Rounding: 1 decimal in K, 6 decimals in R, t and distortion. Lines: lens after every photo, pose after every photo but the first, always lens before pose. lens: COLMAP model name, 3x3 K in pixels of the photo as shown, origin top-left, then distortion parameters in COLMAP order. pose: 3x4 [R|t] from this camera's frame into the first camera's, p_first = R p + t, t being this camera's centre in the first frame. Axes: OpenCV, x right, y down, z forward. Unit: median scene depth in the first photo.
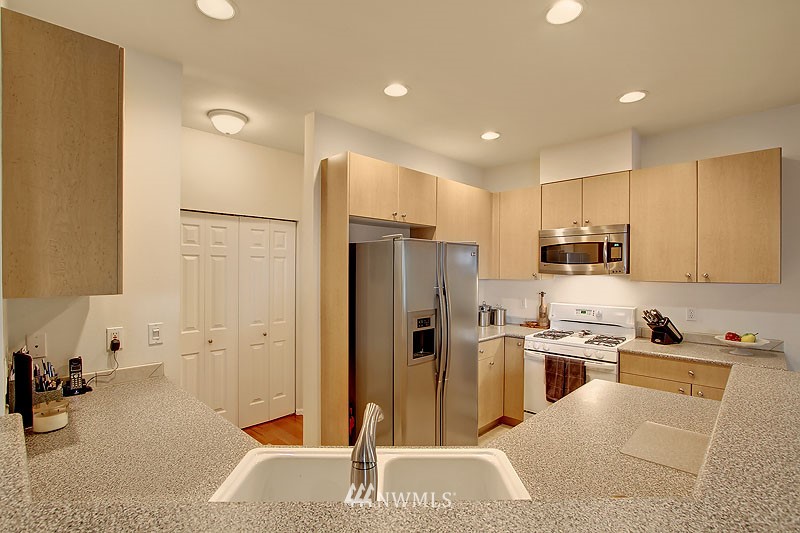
lens RADIAL K [[383.0, 0, 396.2], [0, 383.0, 267.1], [0, 0, 1]] dist [-0.006745, -0.001016]
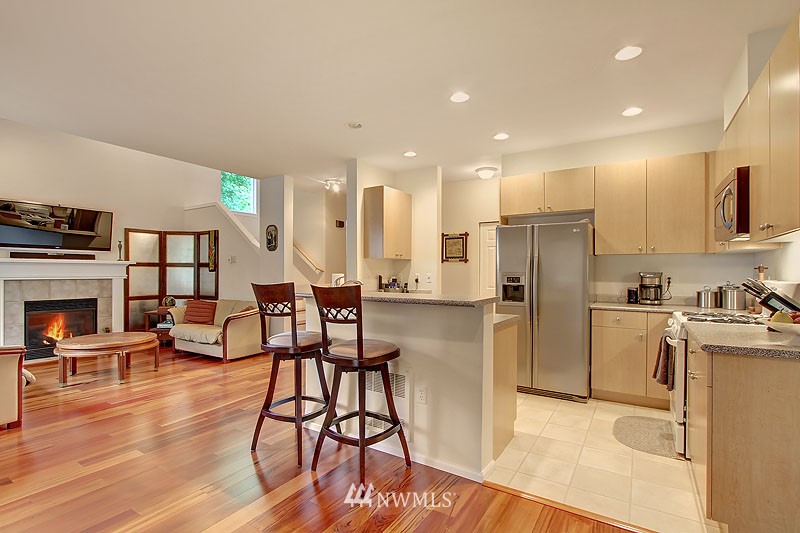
lens RADIAL K [[383.0, 0, 400.8], [0, 383.0, 270.8], [0, 0, 1]] dist [-0.006745, -0.001016]
pose [[0.206792, -0.006063, -0.978366, 1.479396], [0.001261, 0.999982, -0.005930, 0.117405], [0.978384, -0.000007, 0.206796, 0.241138]]
